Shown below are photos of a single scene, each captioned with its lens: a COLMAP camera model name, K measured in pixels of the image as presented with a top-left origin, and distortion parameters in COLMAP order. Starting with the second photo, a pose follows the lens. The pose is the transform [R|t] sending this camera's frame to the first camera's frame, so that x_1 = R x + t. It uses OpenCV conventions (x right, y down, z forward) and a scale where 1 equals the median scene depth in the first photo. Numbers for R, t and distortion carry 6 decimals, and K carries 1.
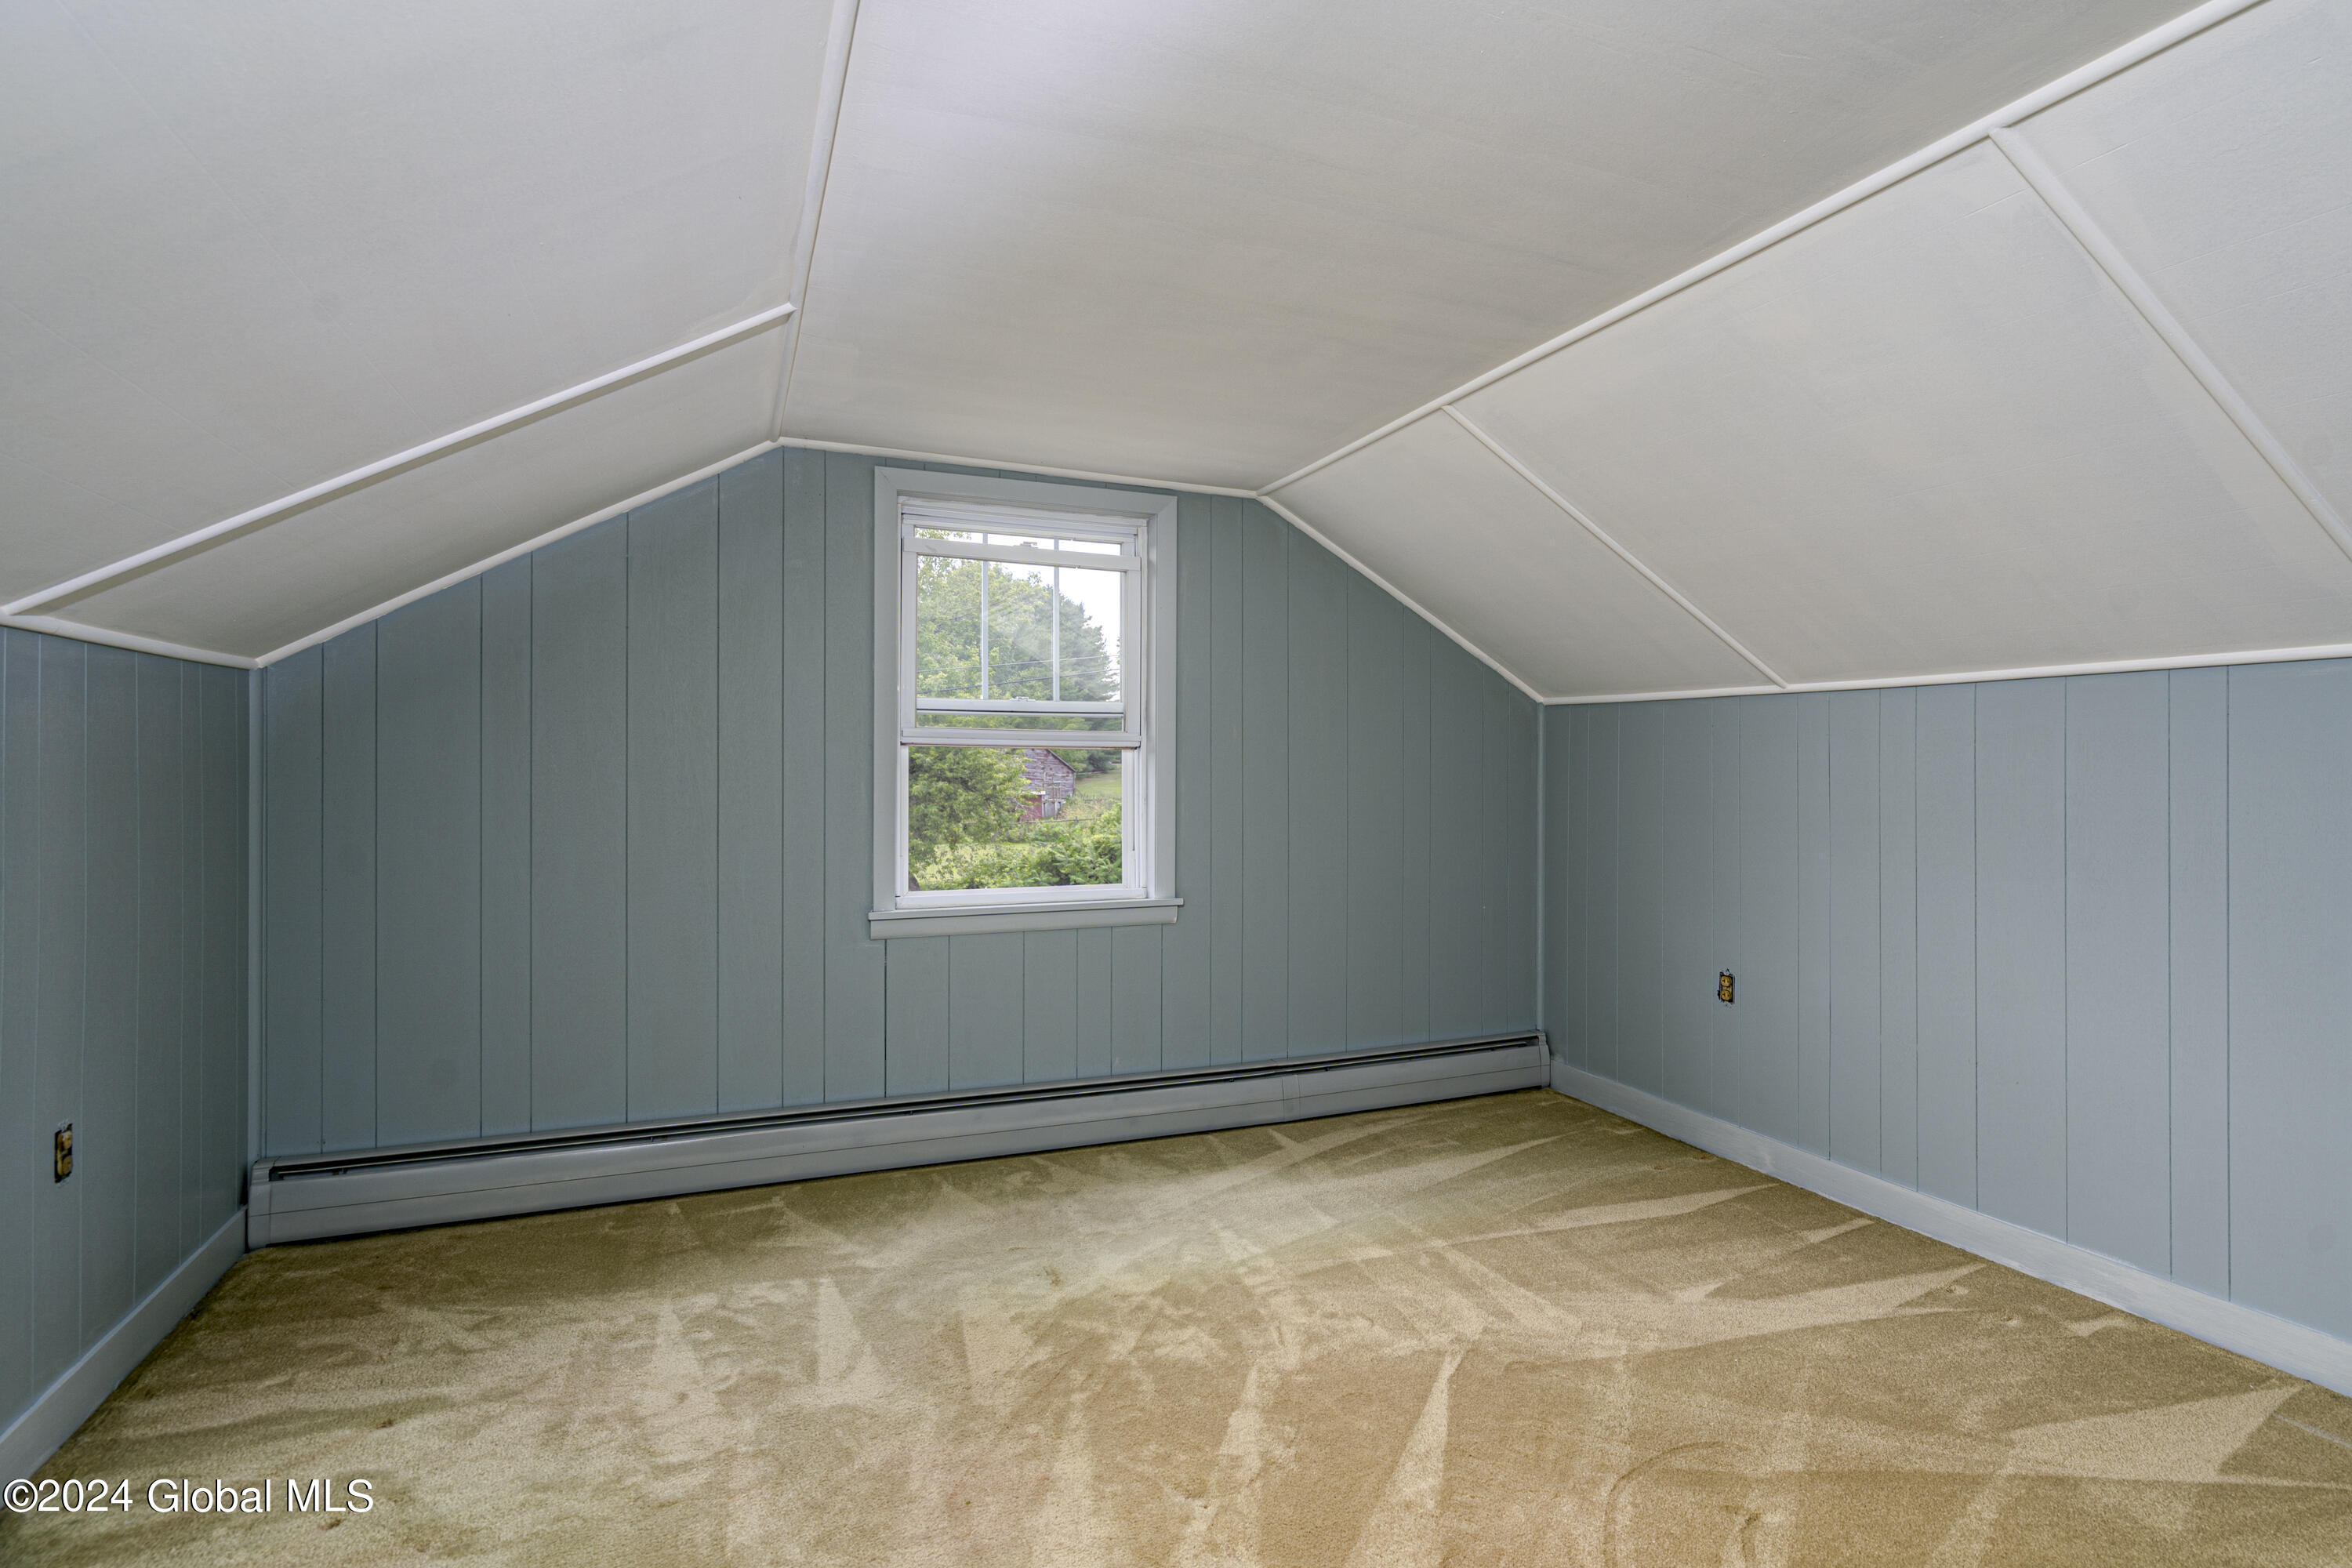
lens RADIAL K [[1088.2, 0, 1181.4], [0, 1088.2, 778.3], [0, 0, 1]] dist [-0.008129, 0.002643]
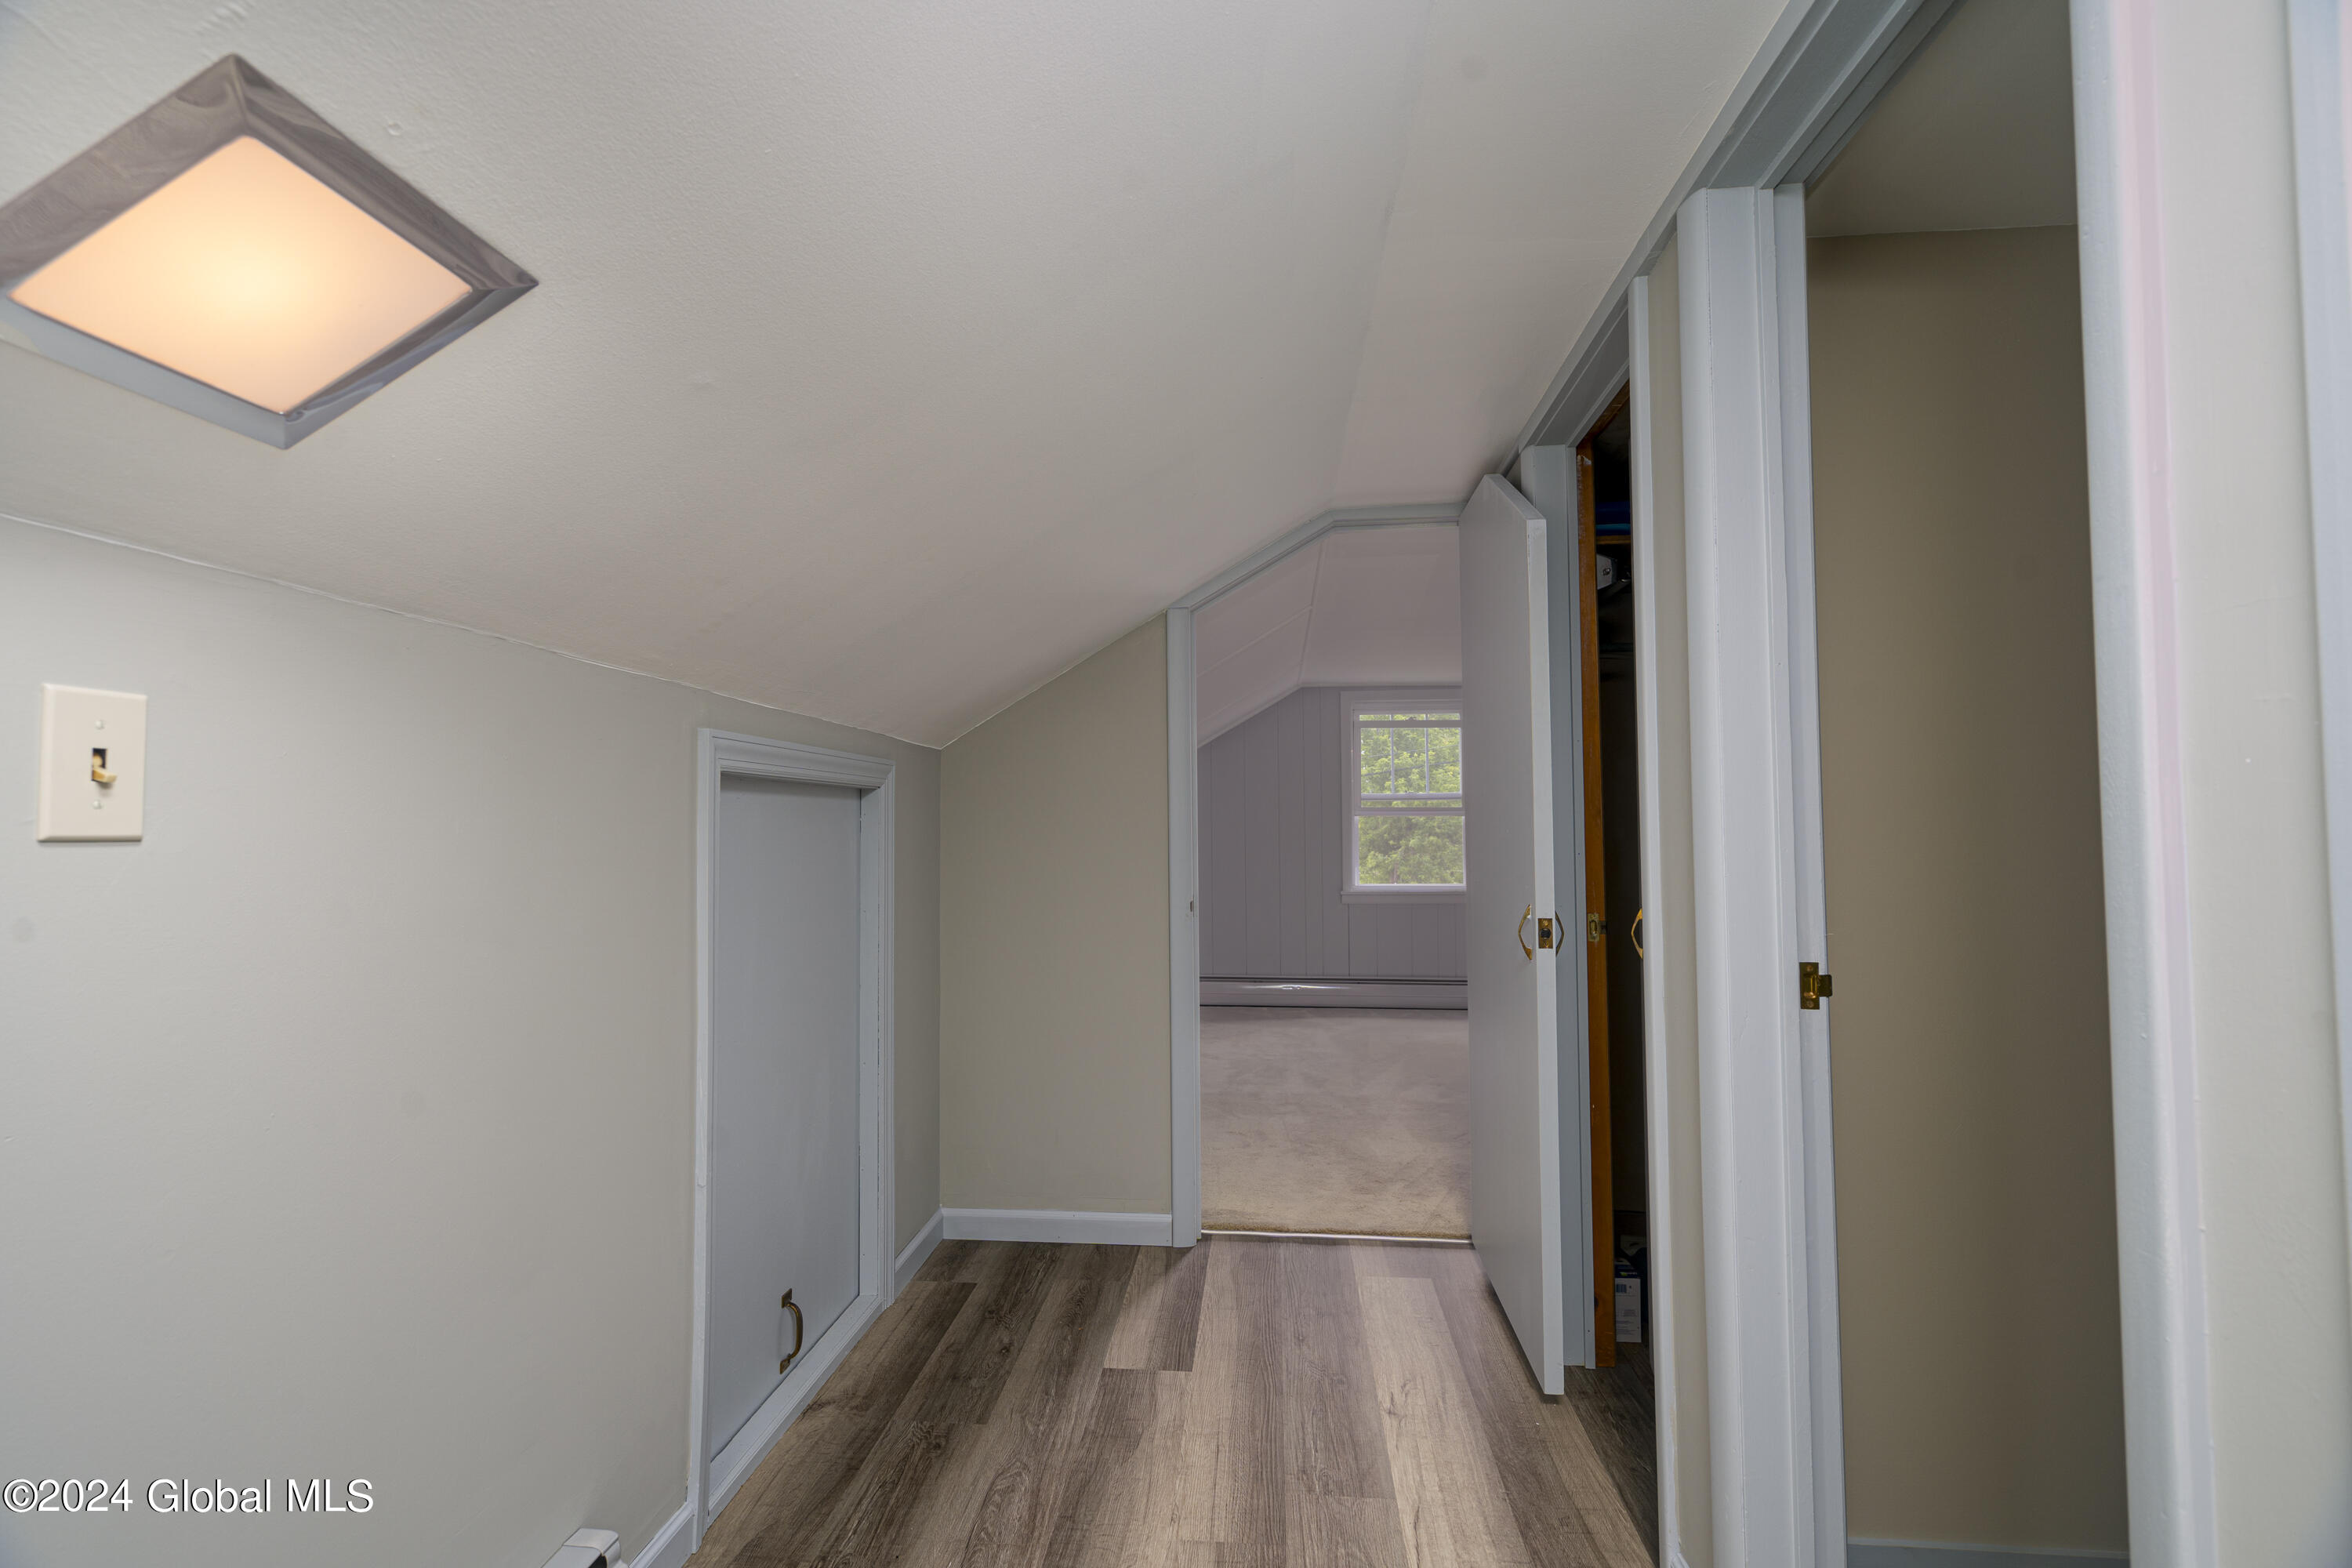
lens RADIAL K [[1088.2, 0, 1177.1], [0, 1088.2, 790.5], [0, 0, 1]] dist [-0.008129, 0.002643]
pose [[0.886051, -0.020938, -0.463114, 0.104279], [0.001536, 0.999107, -0.042232, 0.002726], [0.463585, 0.036709, 0.885292, -0.261475]]
